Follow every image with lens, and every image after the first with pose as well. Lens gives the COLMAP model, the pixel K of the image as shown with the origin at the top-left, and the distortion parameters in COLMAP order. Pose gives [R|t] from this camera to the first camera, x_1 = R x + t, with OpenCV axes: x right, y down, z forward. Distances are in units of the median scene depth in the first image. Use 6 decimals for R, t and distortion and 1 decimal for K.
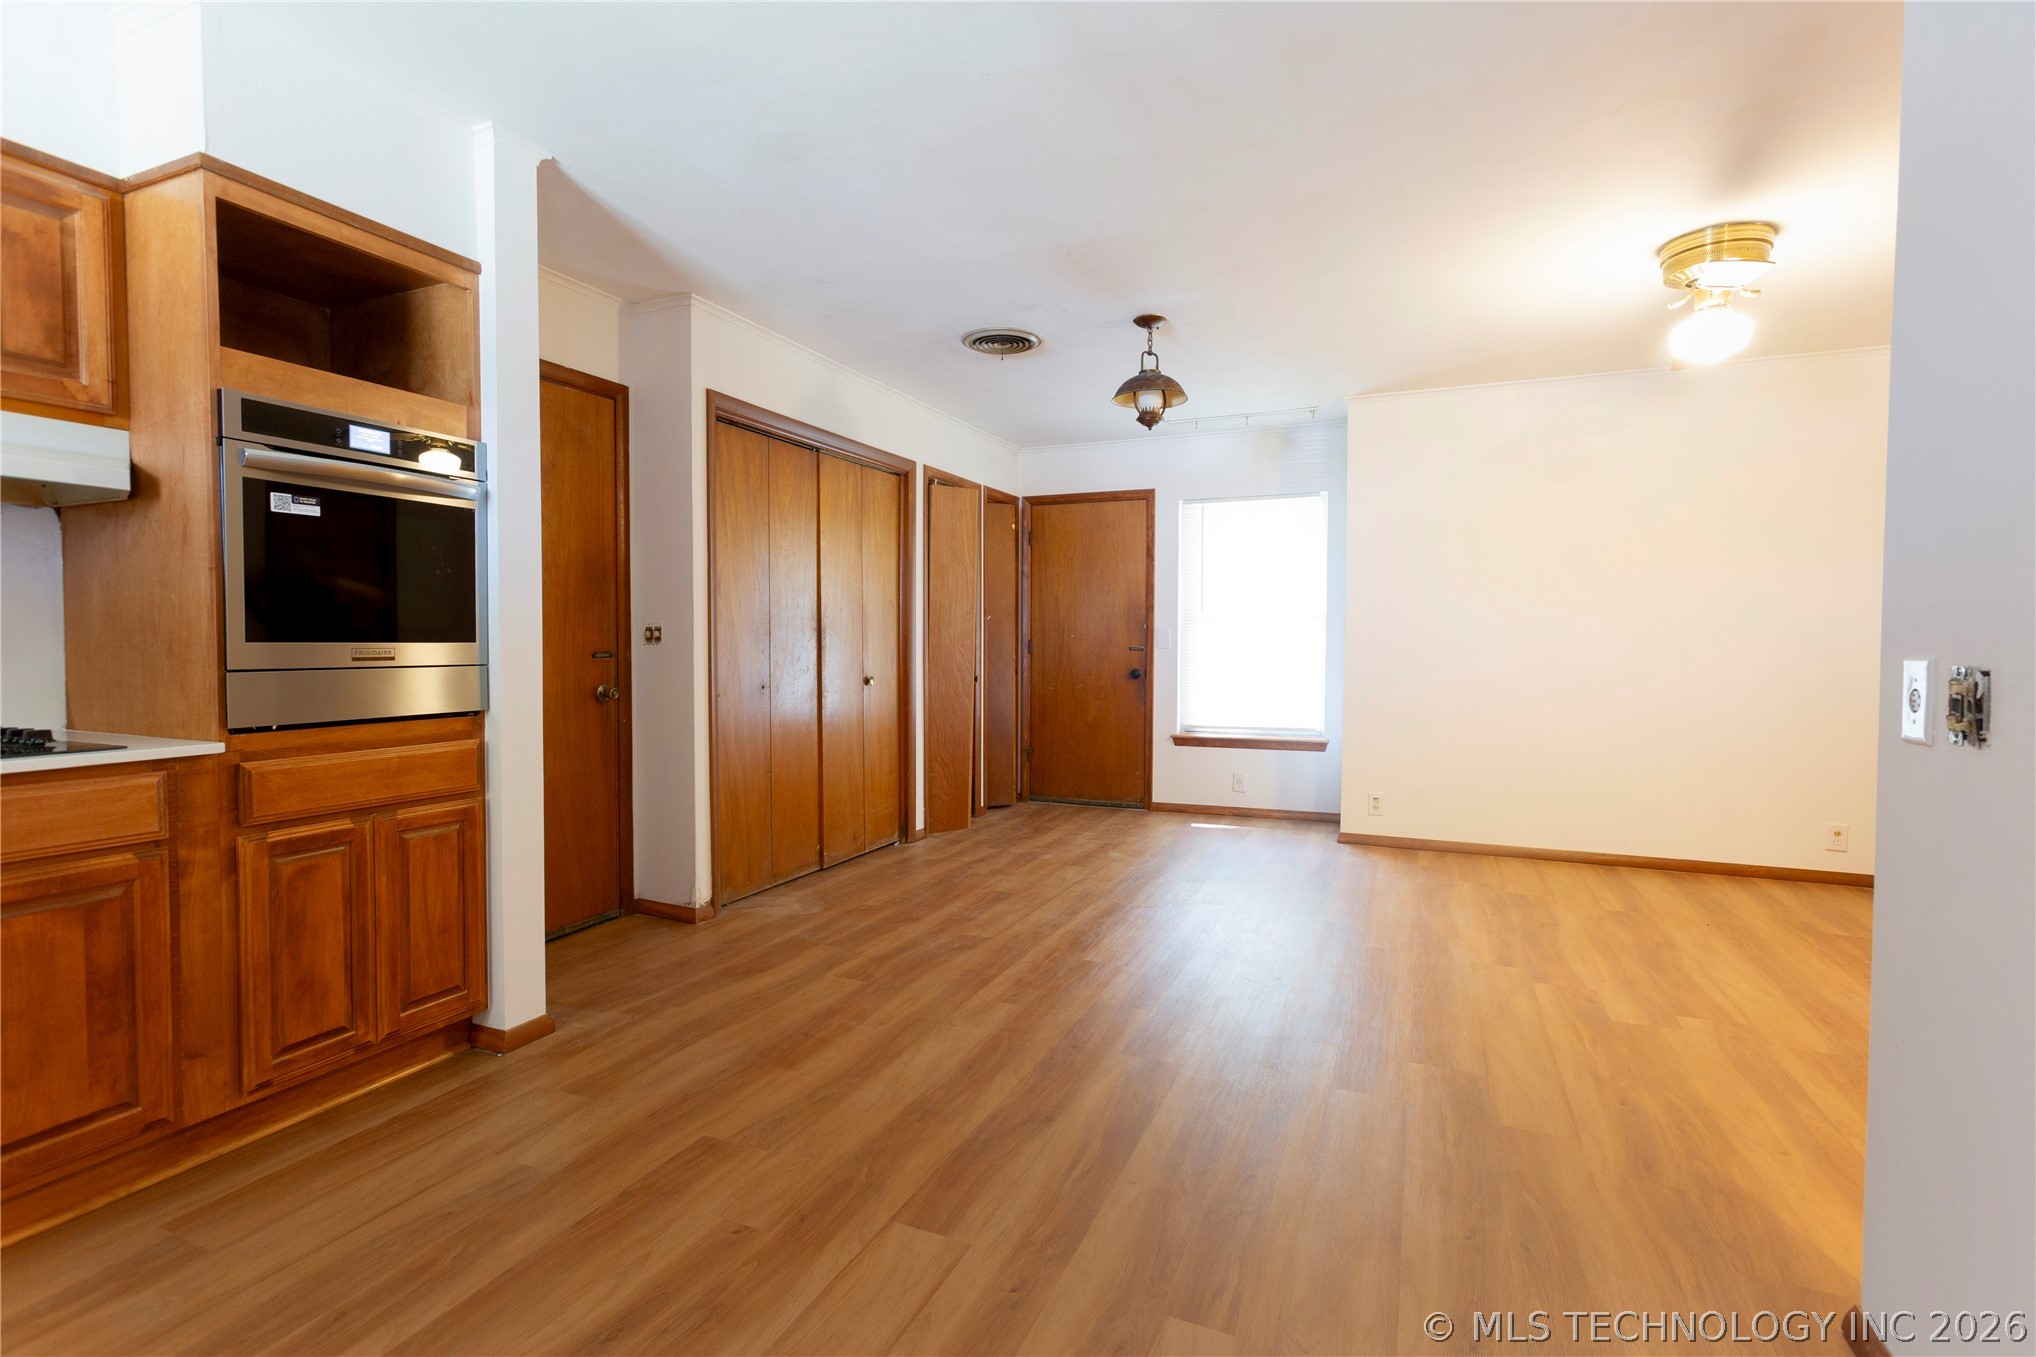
lens RADIAL K [[958.7, 0, 1014.2], [0, 958.7, 671.0], [0, 0, 1]] dist [-0.003765, 0.007136]
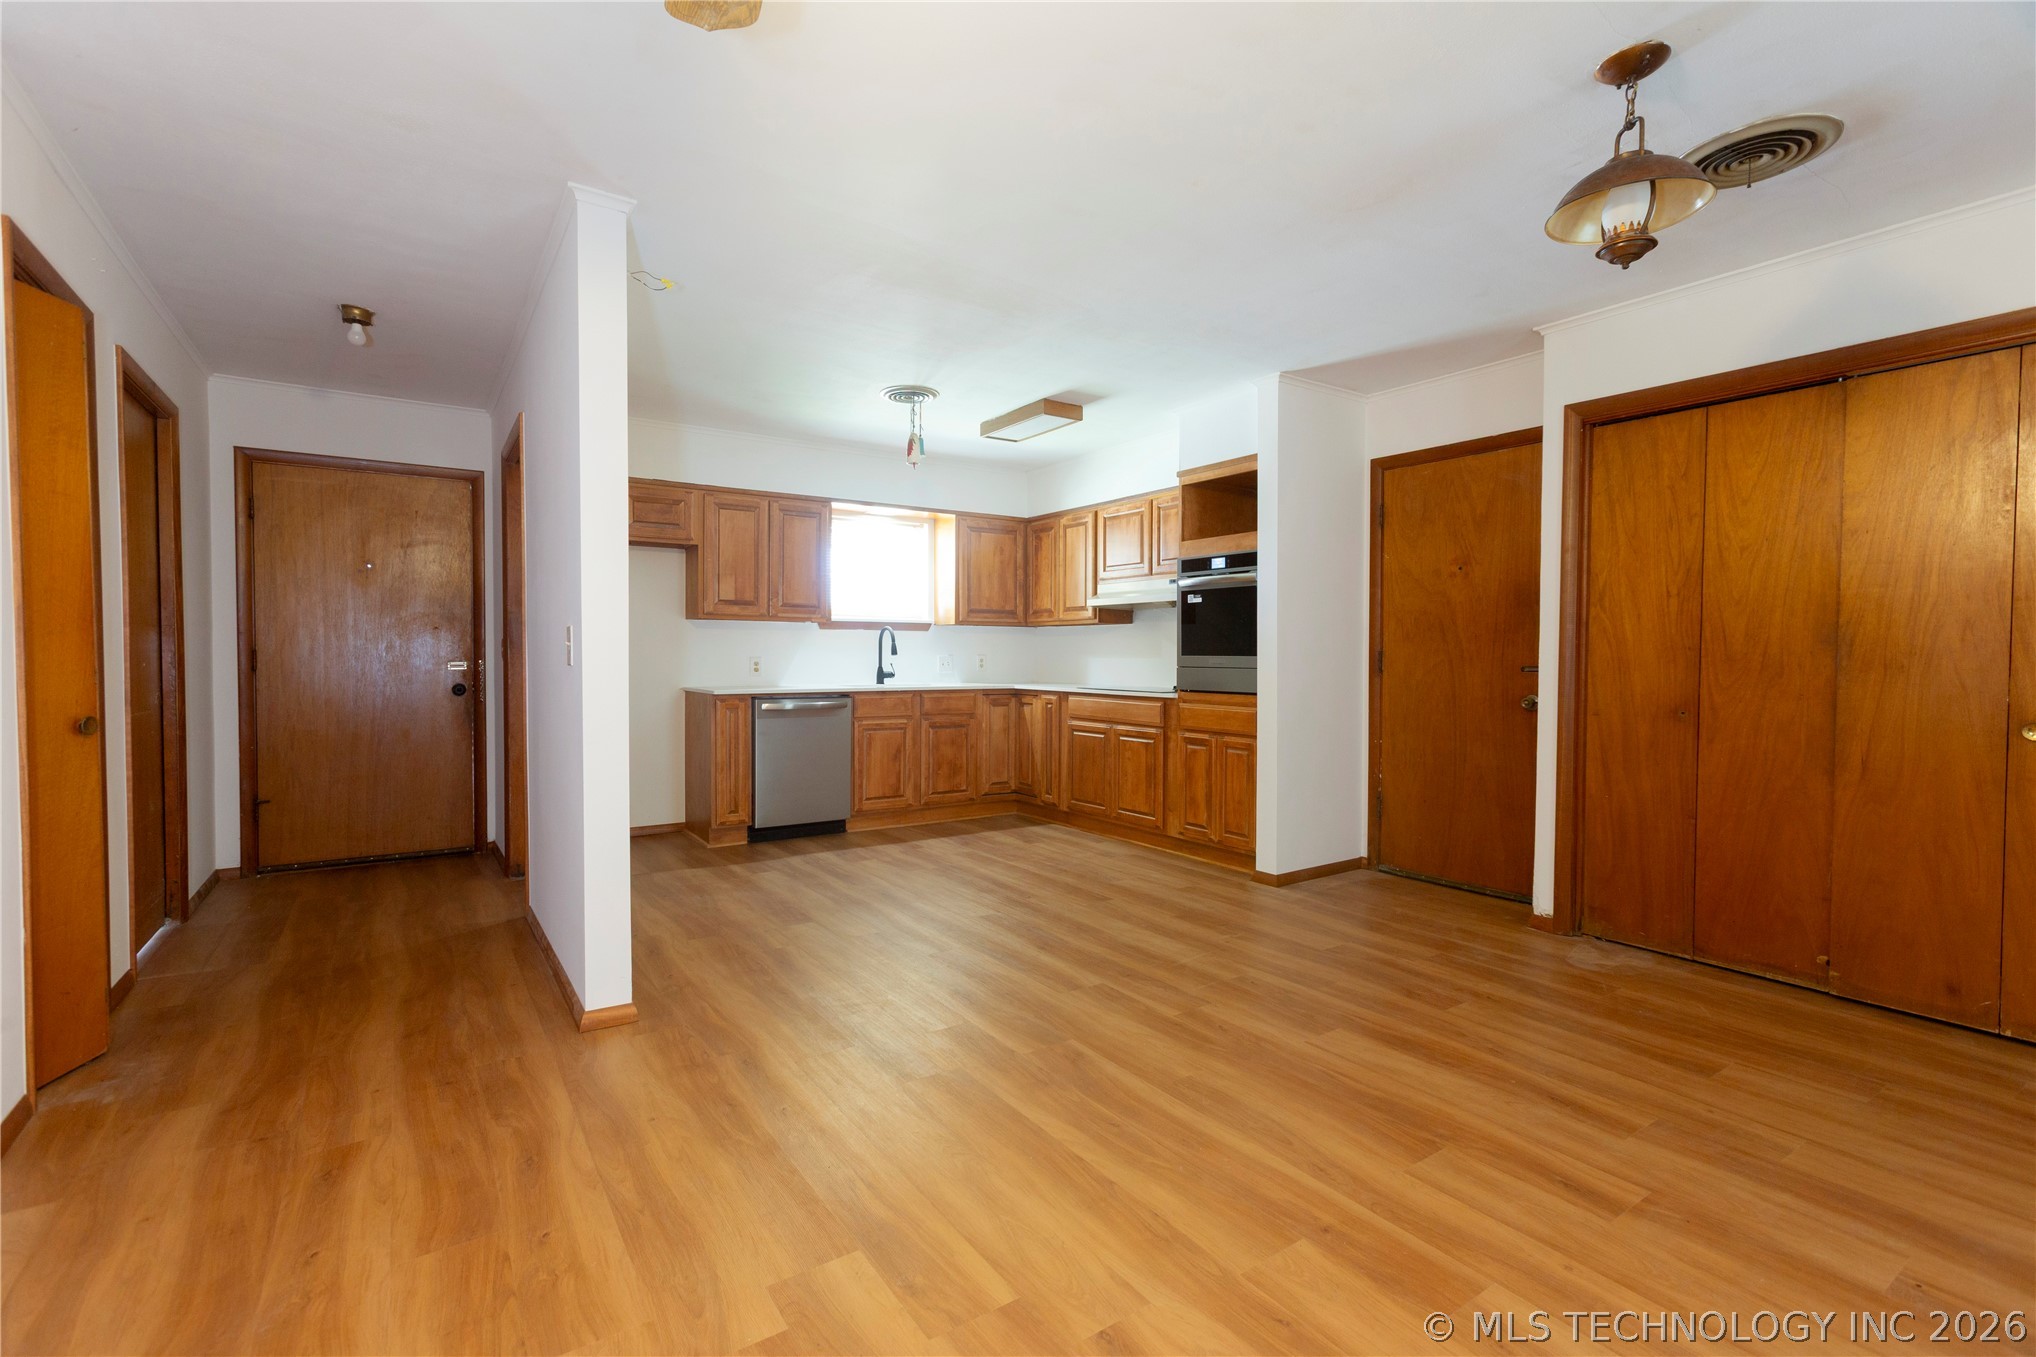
lens RADIAL K [[917.2, 0, 1015.6], [0, 917.2, 671.1], [0, 0, 1]] dist [0.001440, 0.000604]
pose [[-0.534051, 0.011051, -0.845380, 1.150500], [-0.032579, 0.998903, 0.033639, -0.043887], [0.844824, 0.045506, -0.533105, 1.487153]]
